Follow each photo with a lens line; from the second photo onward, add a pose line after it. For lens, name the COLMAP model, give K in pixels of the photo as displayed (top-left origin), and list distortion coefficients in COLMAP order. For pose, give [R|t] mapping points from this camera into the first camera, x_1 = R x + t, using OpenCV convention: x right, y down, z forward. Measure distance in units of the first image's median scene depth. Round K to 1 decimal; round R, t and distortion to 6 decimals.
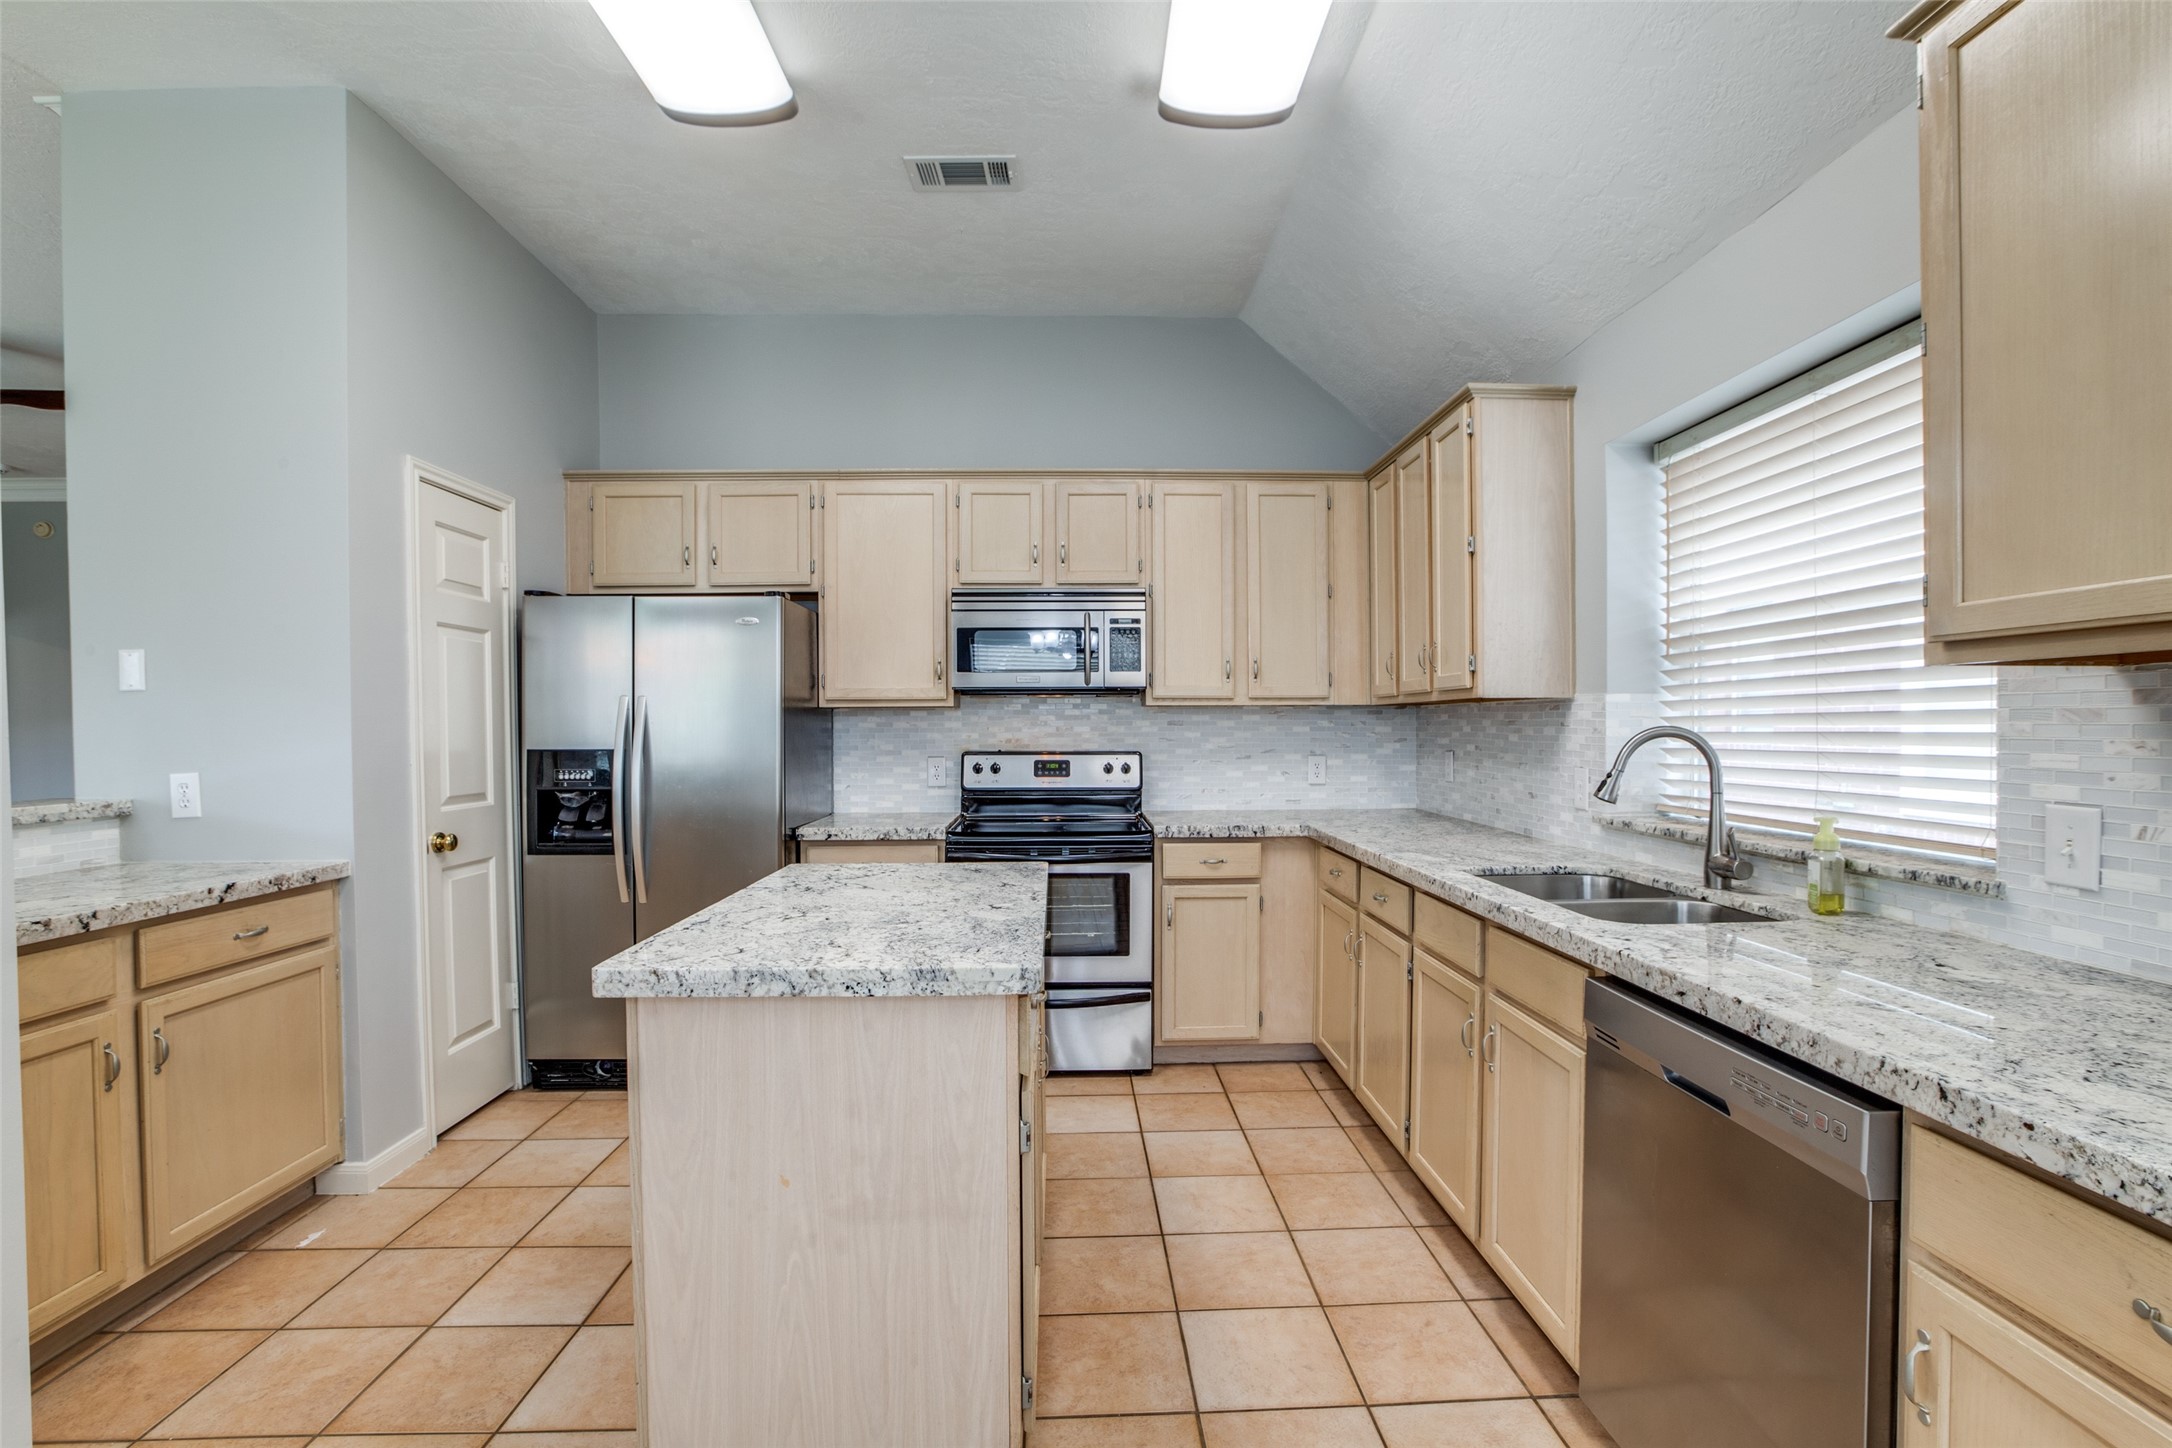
lens RADIAL K [[989.4, 0, 1103.5], [0, 989.4, 735.2], [0, 0, 1]] dist [-0.058576, 0.025828]
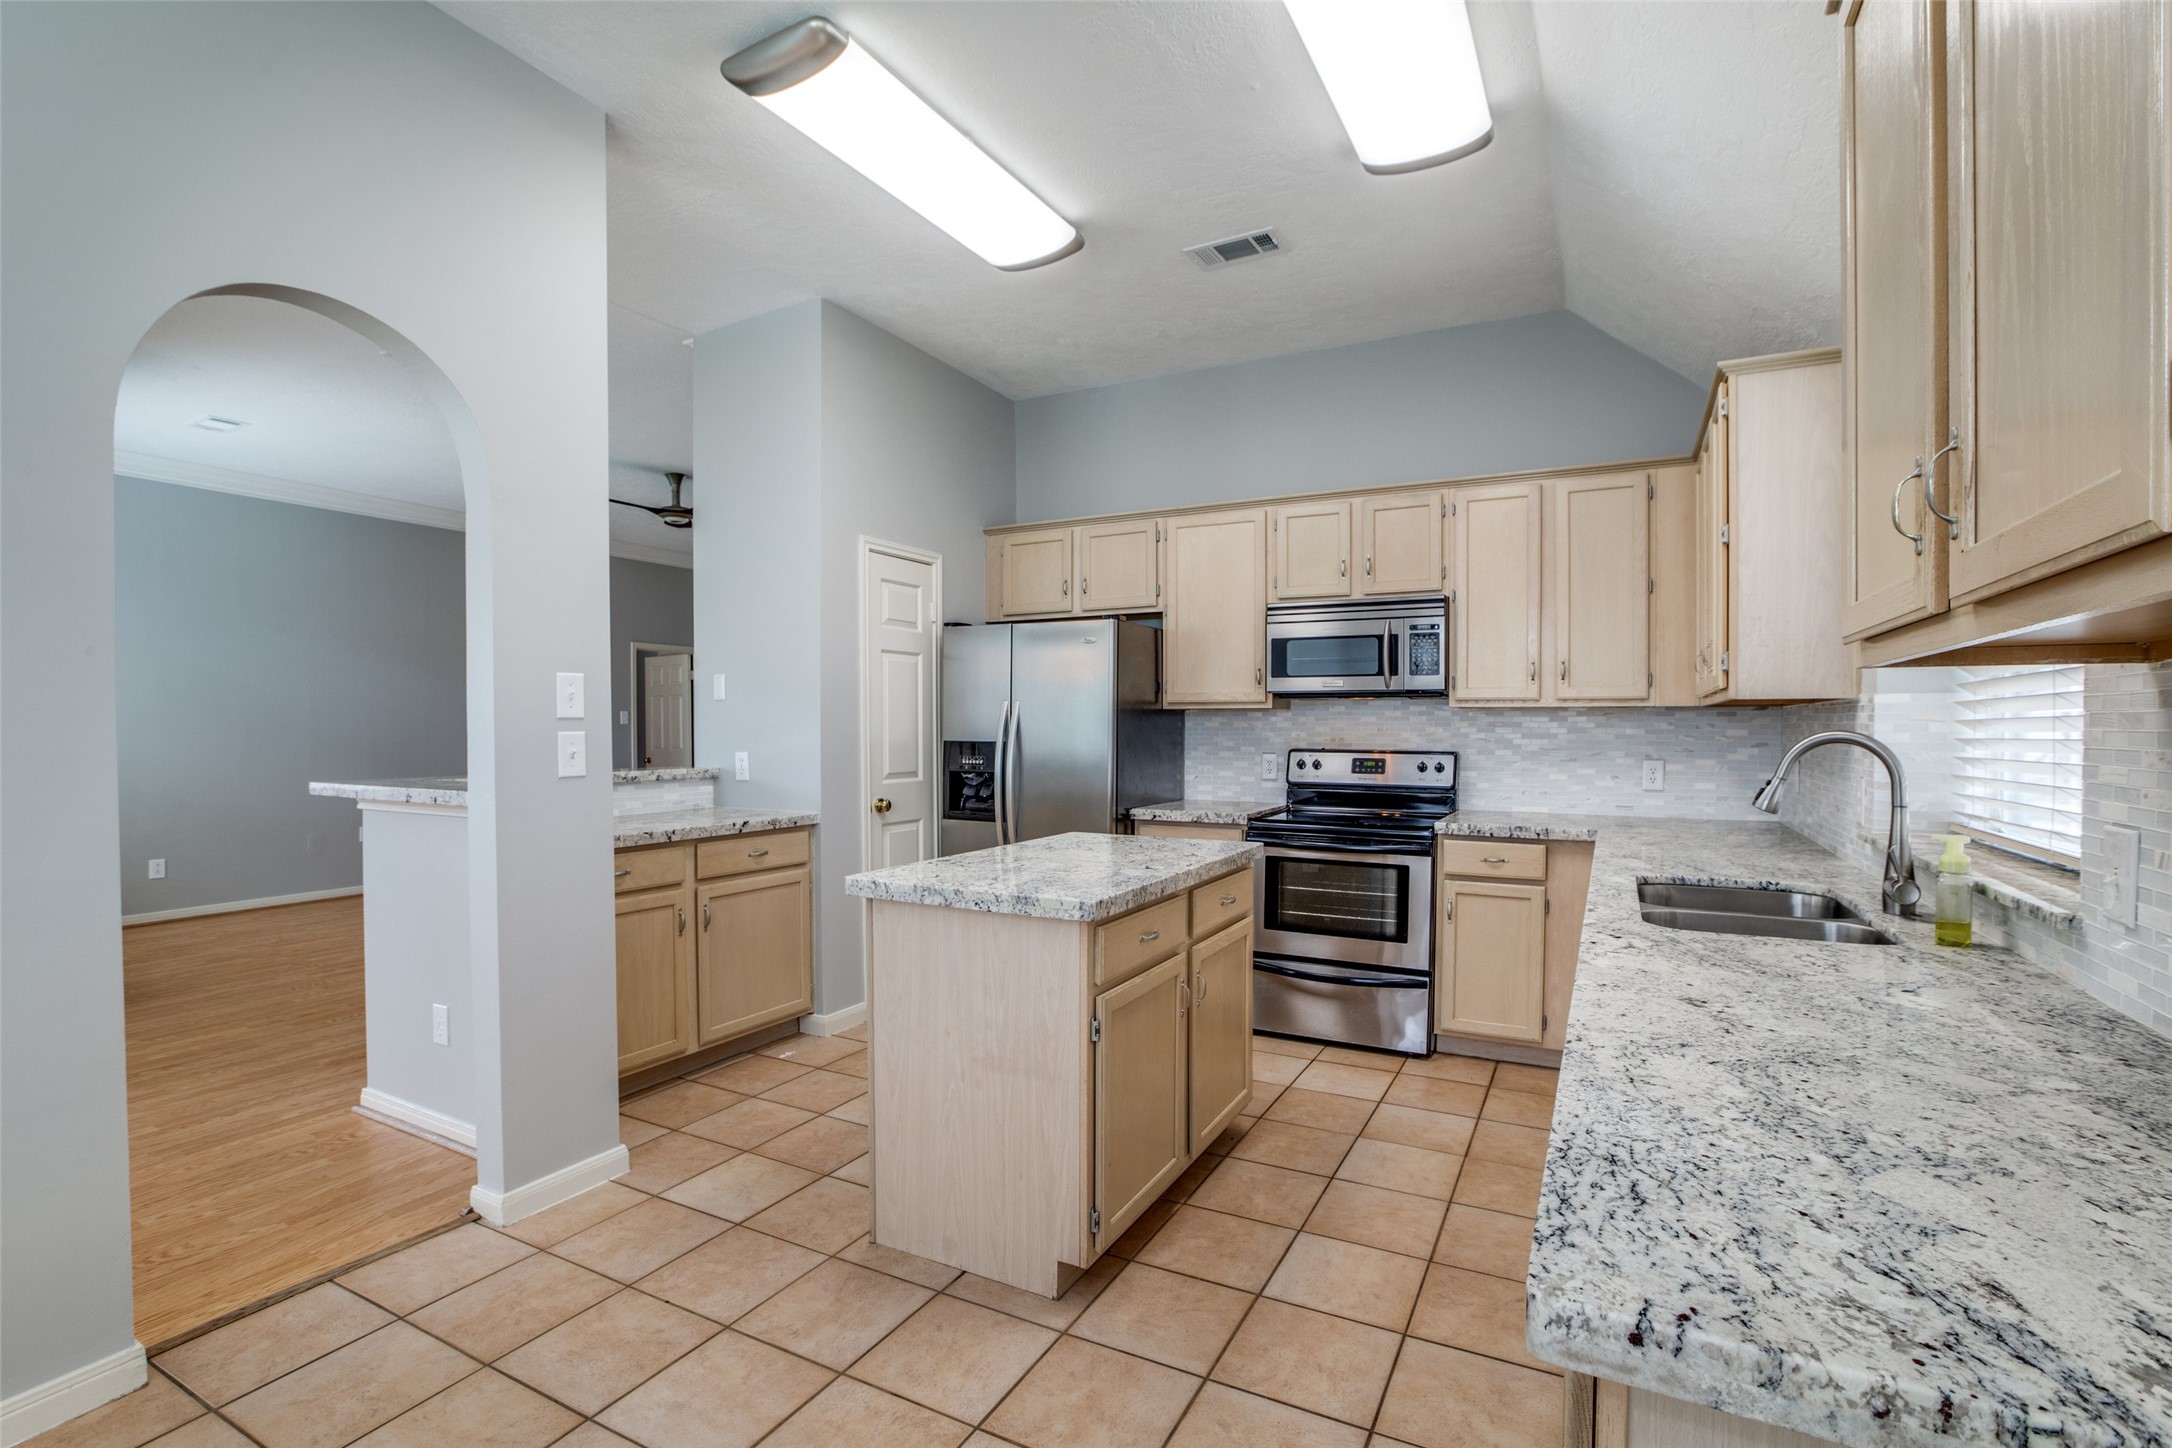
lens RADIAL K [[989.4, 0, 1103.5], [0, 989.4, 735.2], [0, 0, 1]] dist [-0.058576, 0.025828]
pose [[0.867509, 0.011785, -0.497282, 0.315185], [-0.010994, 0.999929, 0.004518, -0.001773], [0.497300, 0.001548, 0.867577, -0.091829]]
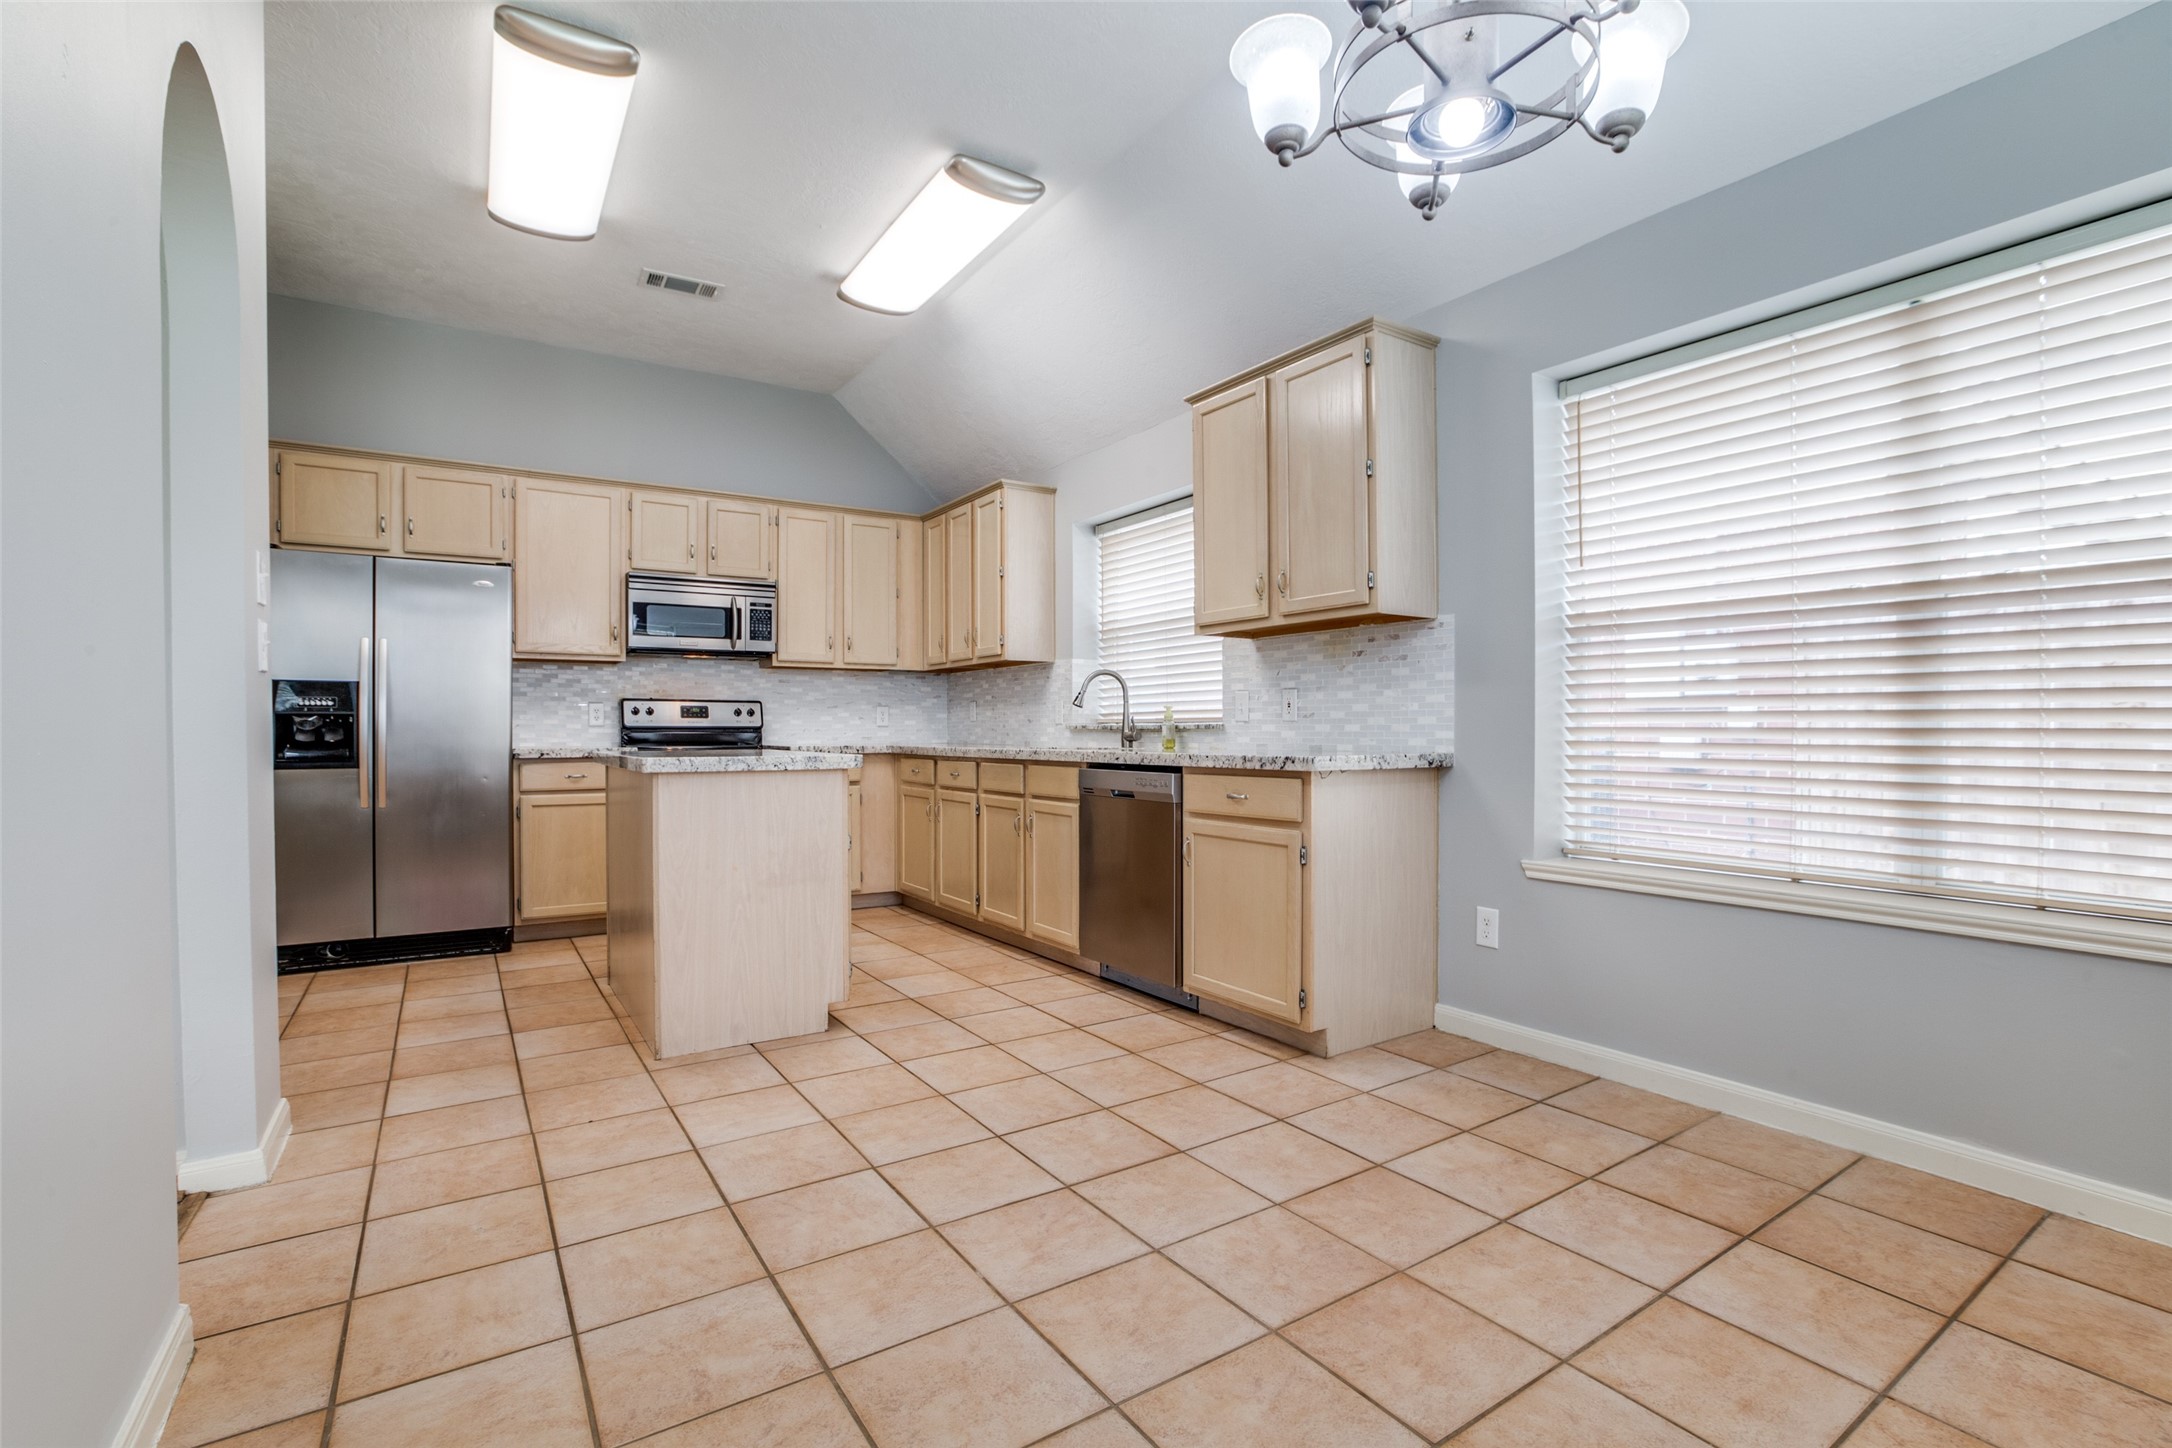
lens RADIAL K [[987.2, 0, 1100.4], [0, 987.2, 736.7], [0, 0, 1]] dist [-0.069050, 0.039374]
pose [[0.853001, -0.001173, 0.521908, -0.374500], [0.003892, 0.999984, -0.004114, 0.102372], [-0.521895, 0.005541, 0.852992, -0.559423]]
